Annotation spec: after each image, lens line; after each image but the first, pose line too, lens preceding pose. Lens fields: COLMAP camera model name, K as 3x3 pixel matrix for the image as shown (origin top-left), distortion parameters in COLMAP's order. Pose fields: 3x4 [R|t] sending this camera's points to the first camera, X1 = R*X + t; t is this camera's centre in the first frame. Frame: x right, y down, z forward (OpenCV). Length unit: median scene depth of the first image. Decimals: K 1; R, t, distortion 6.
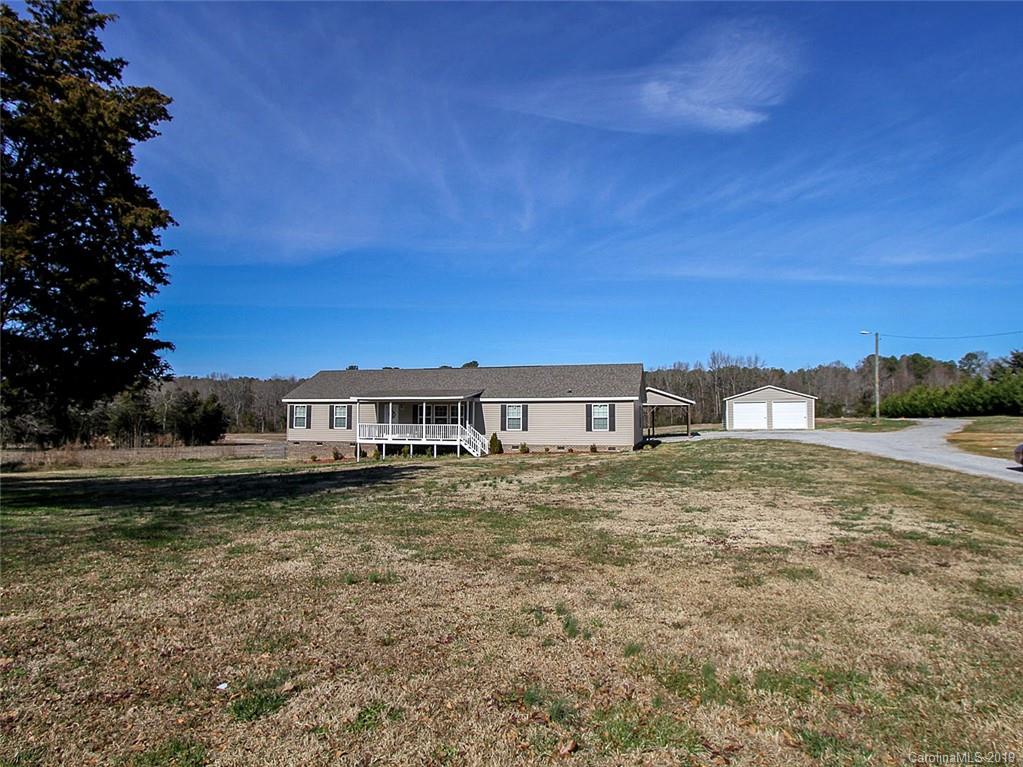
lens RADIAL K [[567.6, 0, 519.0], [0, 567.6, 390.2], [0, 0, 1]] dist [-0.016122, 0.001943]
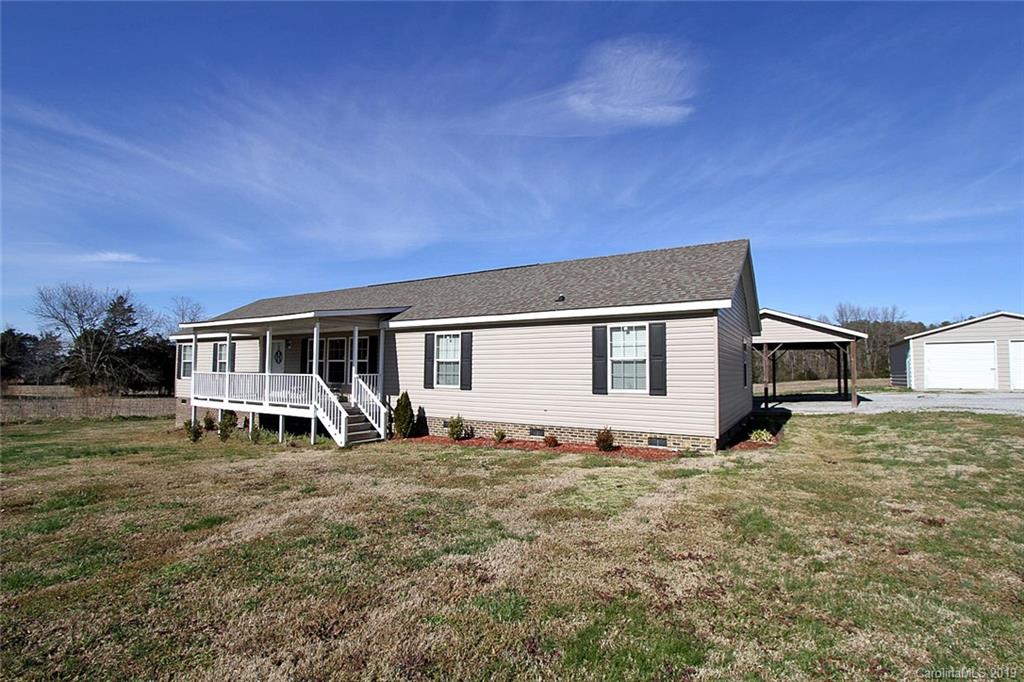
lens RADIAL K [[468.6, 0, 515.8], [0, 468.6, 353.5], [0, 0, 1]] dist [-0.021736, 0.000546]
pose [[0.963871, -0.003701, -0.266345, 0.146934], [0.005950, 0.999953, 0.007635, 0.039208], [0.266305, -0.008944, 0.963847, 0.635926]]
